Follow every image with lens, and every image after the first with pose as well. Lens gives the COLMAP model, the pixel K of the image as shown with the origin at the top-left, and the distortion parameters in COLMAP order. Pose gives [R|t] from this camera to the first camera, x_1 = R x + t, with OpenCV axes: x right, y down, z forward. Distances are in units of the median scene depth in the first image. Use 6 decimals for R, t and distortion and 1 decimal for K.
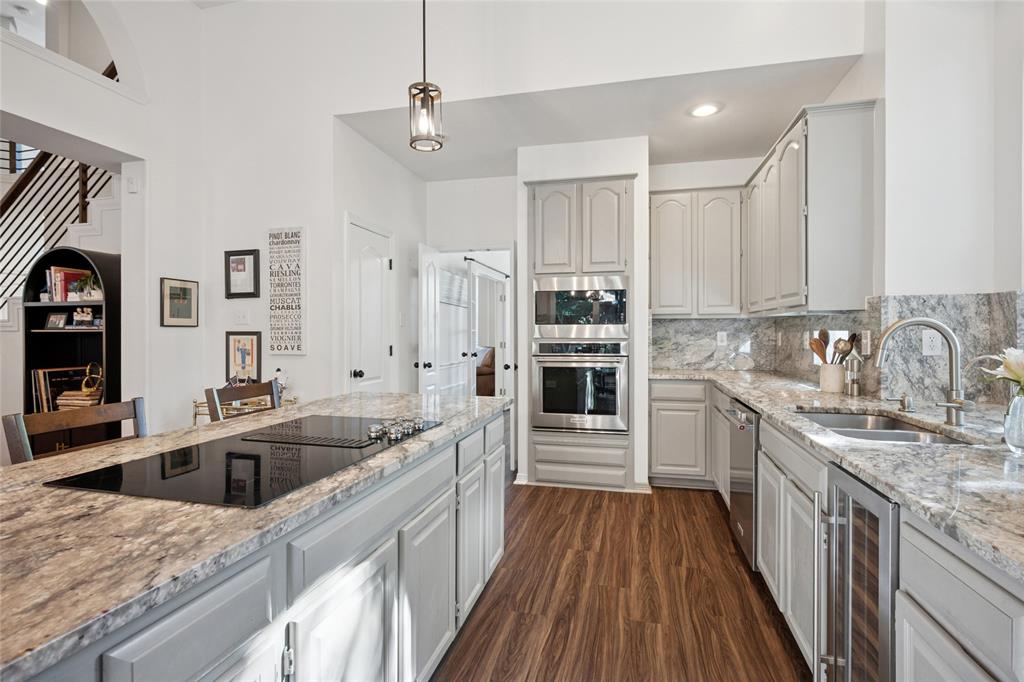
lens RADIAL K [[504.4, 0, 510.4], [0, 504.4, 333.9], [0, 0, 1]] dist [-0.000774, -0.000063]
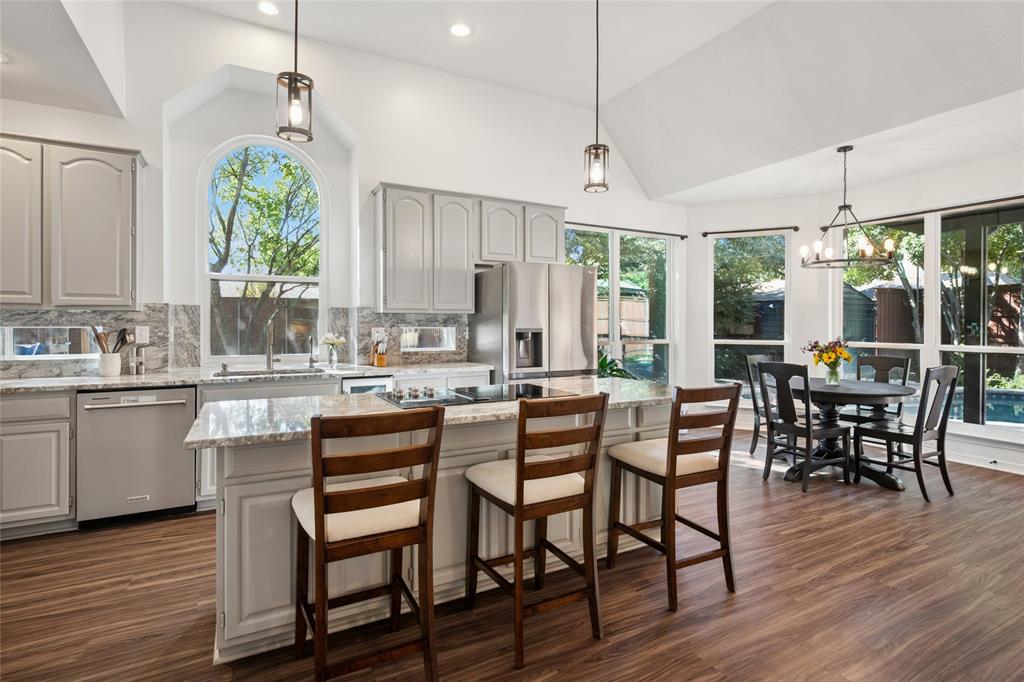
lens RADIAL K [[504.4, 0, 524.6], [0, 504.4, 323.0], [0, 0, 1]] dist [-0.000774, -0.000063]
pose [[-0.690335, -0.000954, 0.723489, -0.735215], [0.000563, 0.999998, 0.001856, -0.012298], [-0.723489, 0.001689, -0.690333, 0.858479]]
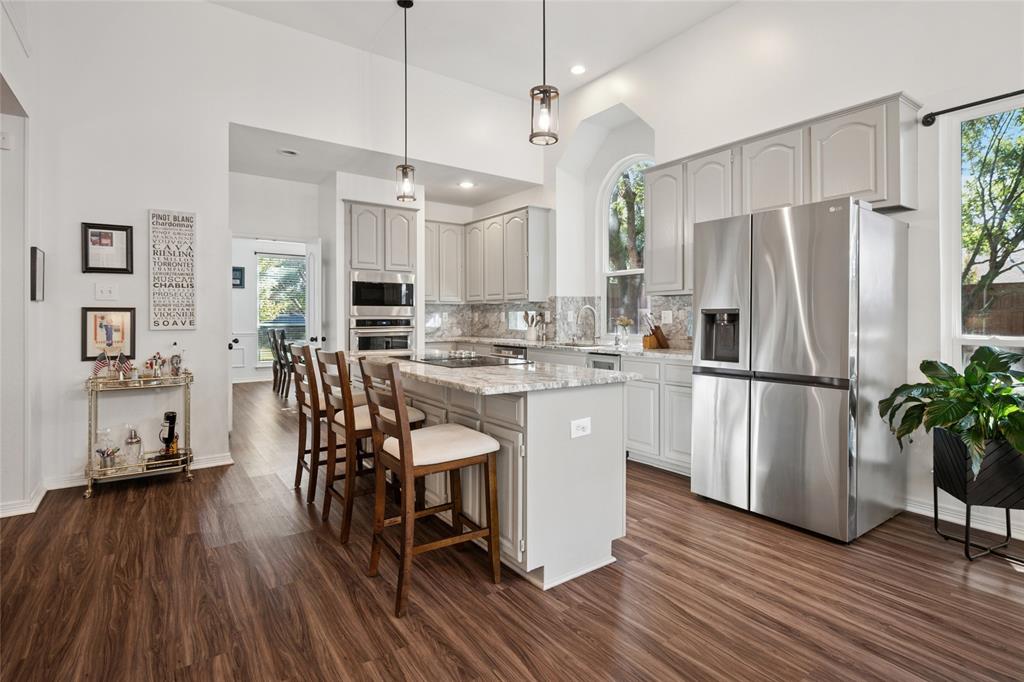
lens RADIAL K [[504.4, 0, 525.6], [0, 504.4, 319.7], [0, 0, 1]] dist [-0.000774, -0.000063]
pose [[0.635249, -0.003272, 0.772300, -0.777715], [0.002530, 0.999994, 0.002156, 0.018943], [-0.772303, 0.000584, 0.635254, -0.247398]]
